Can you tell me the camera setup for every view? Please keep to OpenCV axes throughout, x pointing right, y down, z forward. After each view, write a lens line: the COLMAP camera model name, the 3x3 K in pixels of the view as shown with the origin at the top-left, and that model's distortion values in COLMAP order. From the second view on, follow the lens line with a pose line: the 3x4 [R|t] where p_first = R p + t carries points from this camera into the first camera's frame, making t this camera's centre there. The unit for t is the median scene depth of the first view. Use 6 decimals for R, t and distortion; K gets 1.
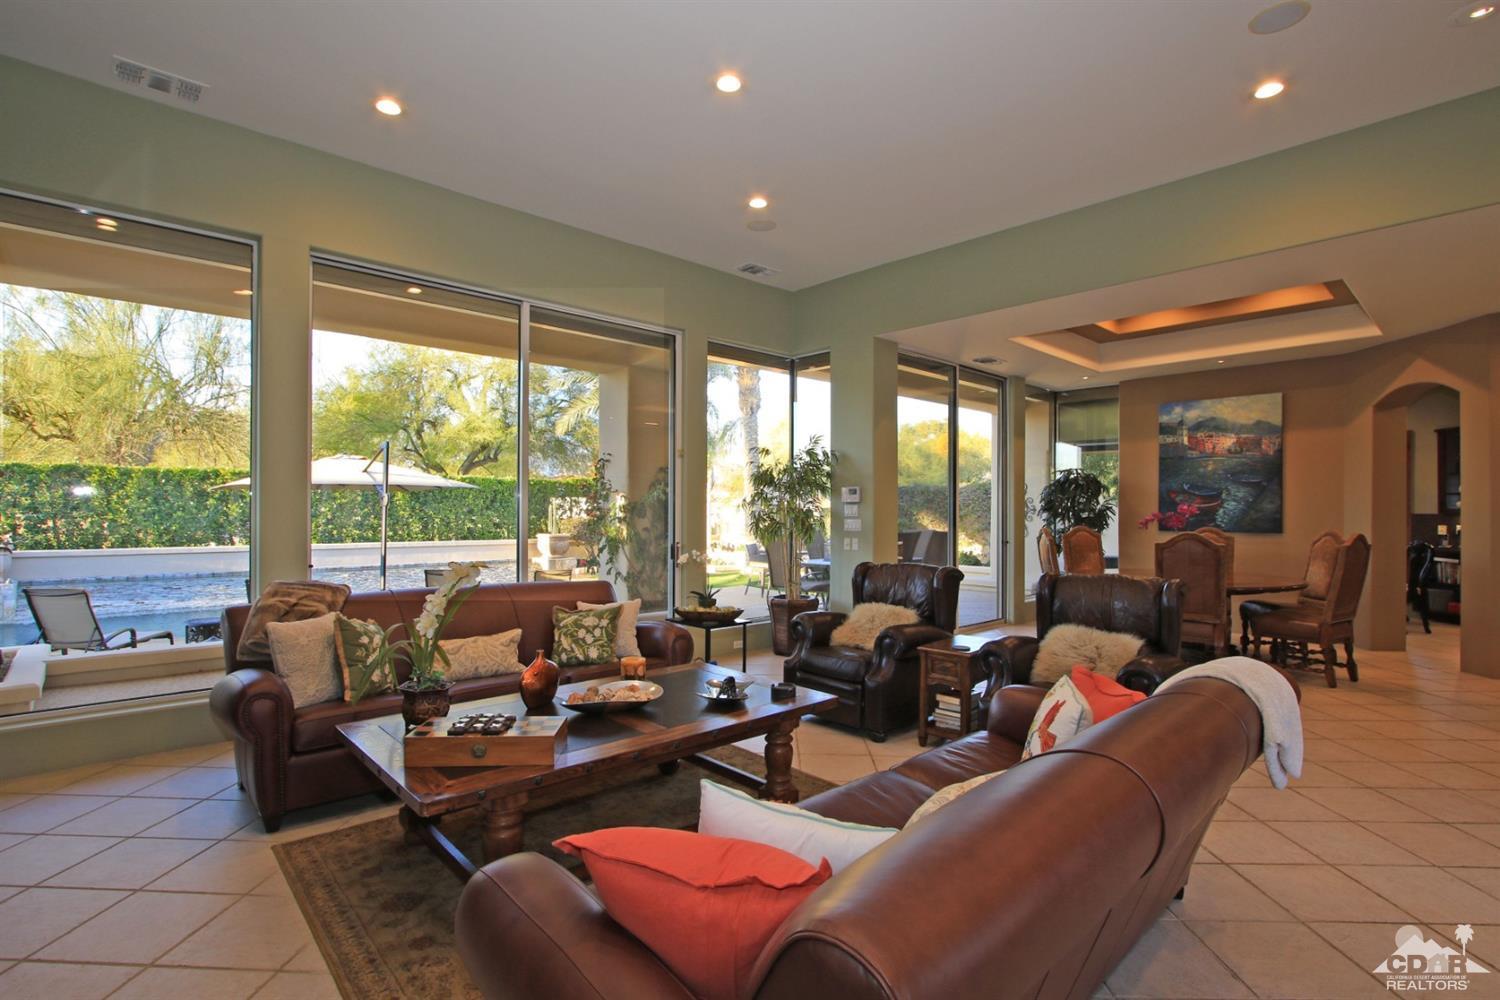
lens RADIAL K [[725.4, 0, 741.6], [0, 725.4, 510.7], [0, 0, 1]] dist [-0.009538, -0.000323]
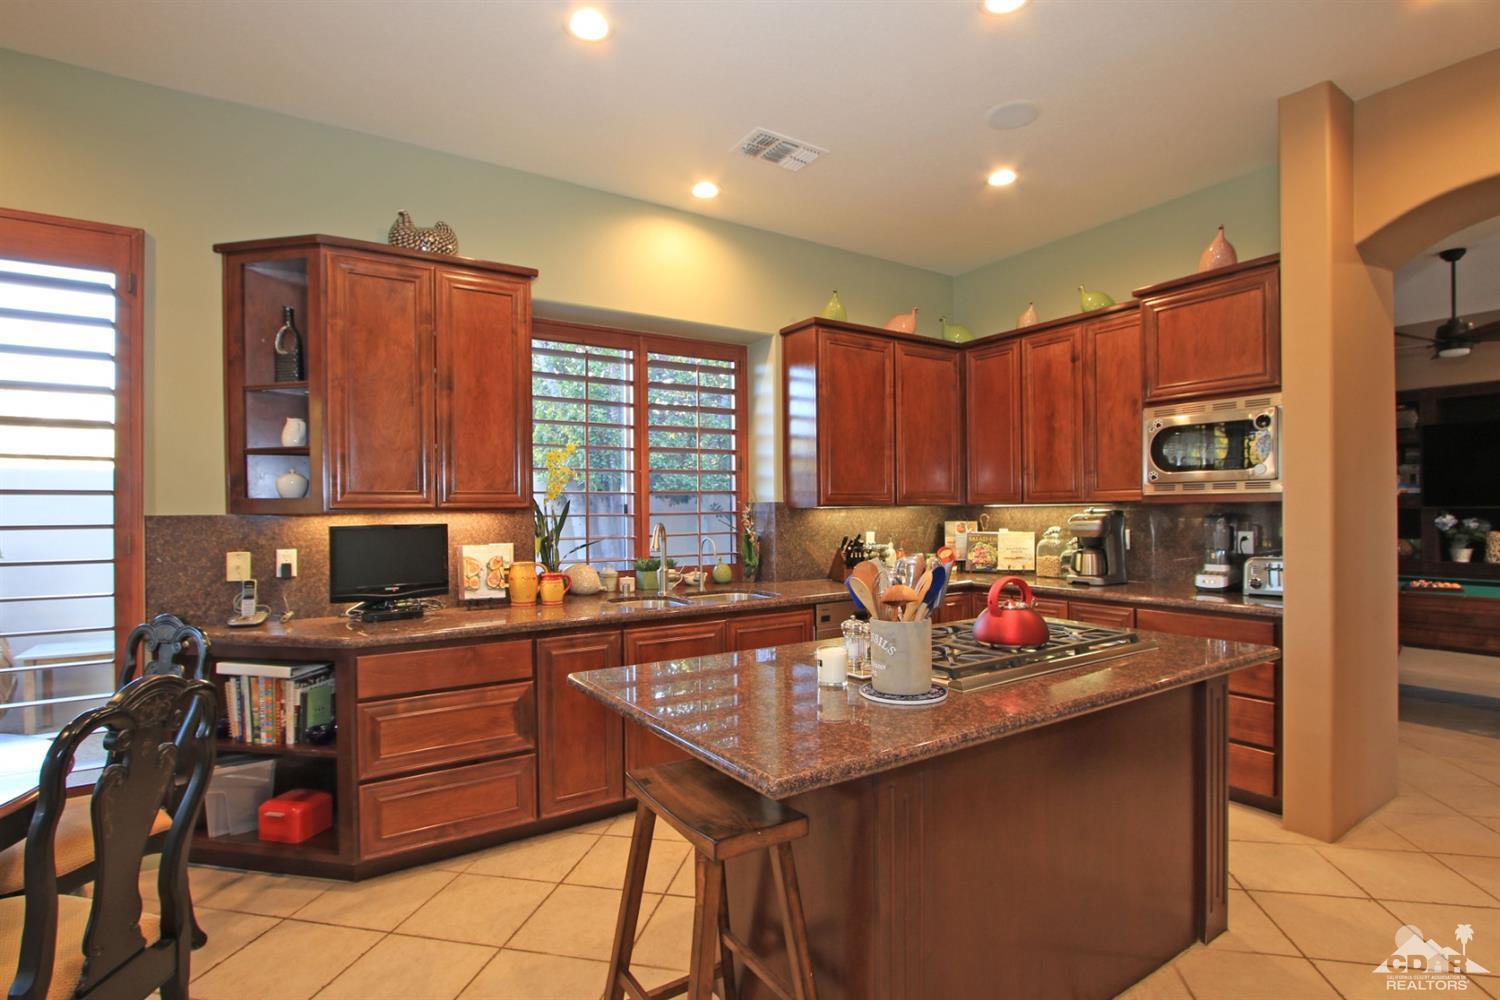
lens RADIAL K [[734.9, 0, 749.3], [0, 734.9, 510.0], [0, 0, 1]] dist [-0.017037, 0.000162]
pose [[0.168367, -0.011522, 0.985657, 0.788441], [0.006248, 0.999924, 0.010621, 0.000180], [-0.985705, 0.004371, 0.168426, 0.819478]]
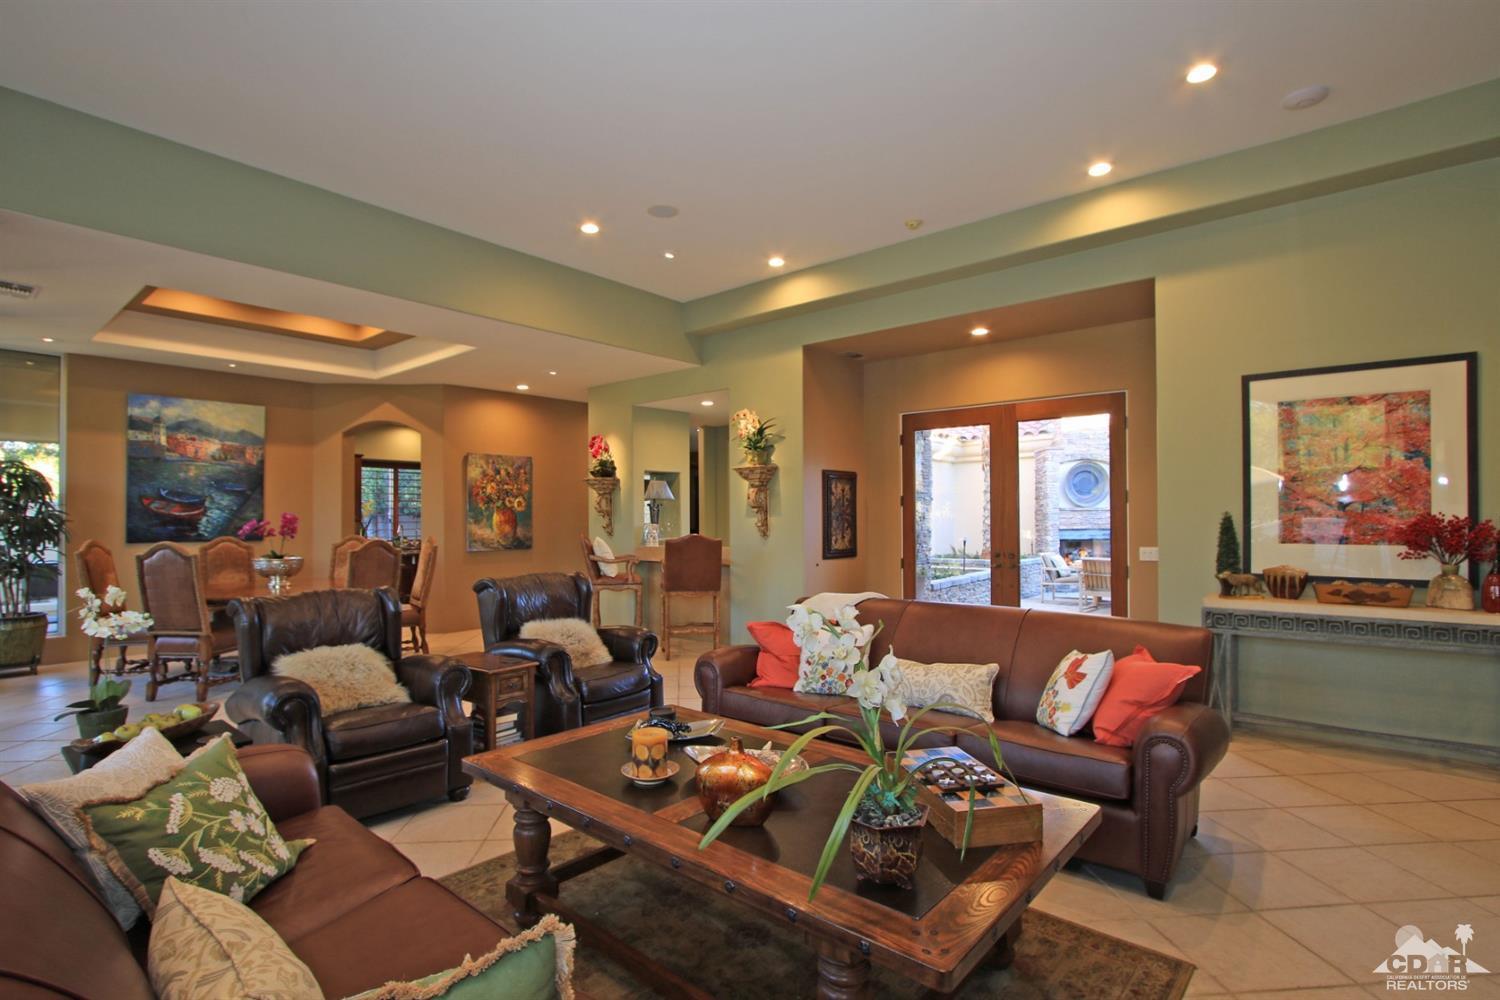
lens RADIAL K [[725.4, 0, 743.1], [0, 725.4, 511.3], [0, 0, 1]] dist [-0.009538, -0.000323]
pose [[-0.113294, 0.007631, 0.993532, -0.357967], [0.001300, 0.999971, -0.007532, -0.002494], [-0.993561, 0.000438, -0.113301, 0.410554]]
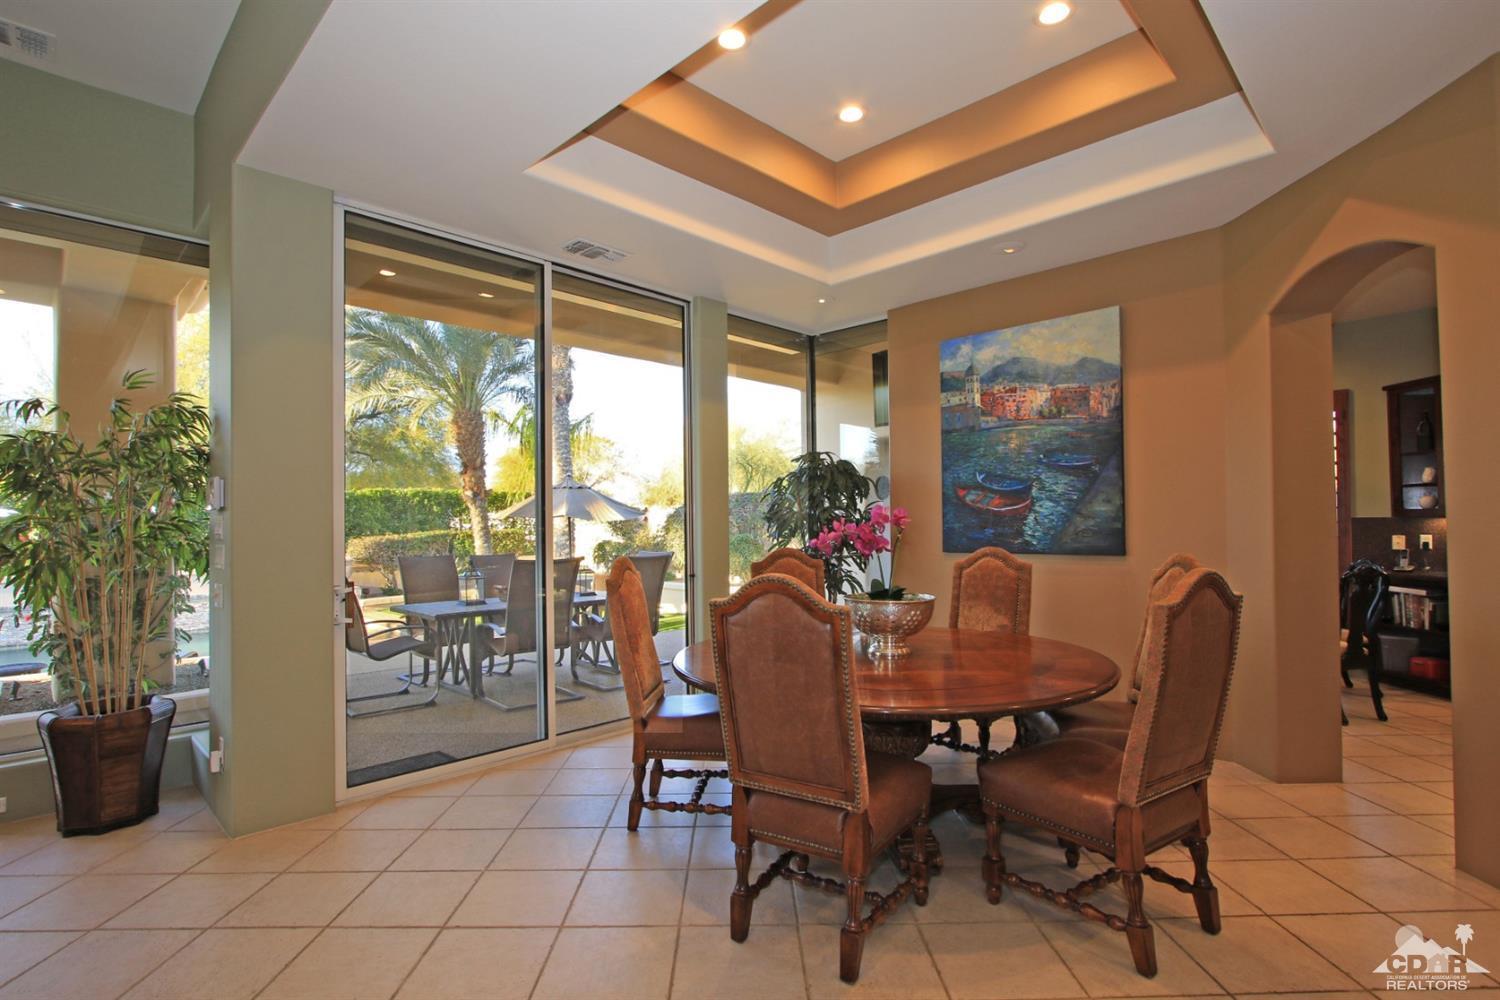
lens RADIAL K [[725.4, 0, 744.9], [0, 725.4, 510.8], [0, 0, 1]] dist [-0.009538, -0.000323]
pose [[0.999022, -0.014012, 0.041939, 0.414886], [0.014759, 0.999737, -0.017564, 0.001596], [-0.041682, 0.018166, 0.998966, 0.434081]]
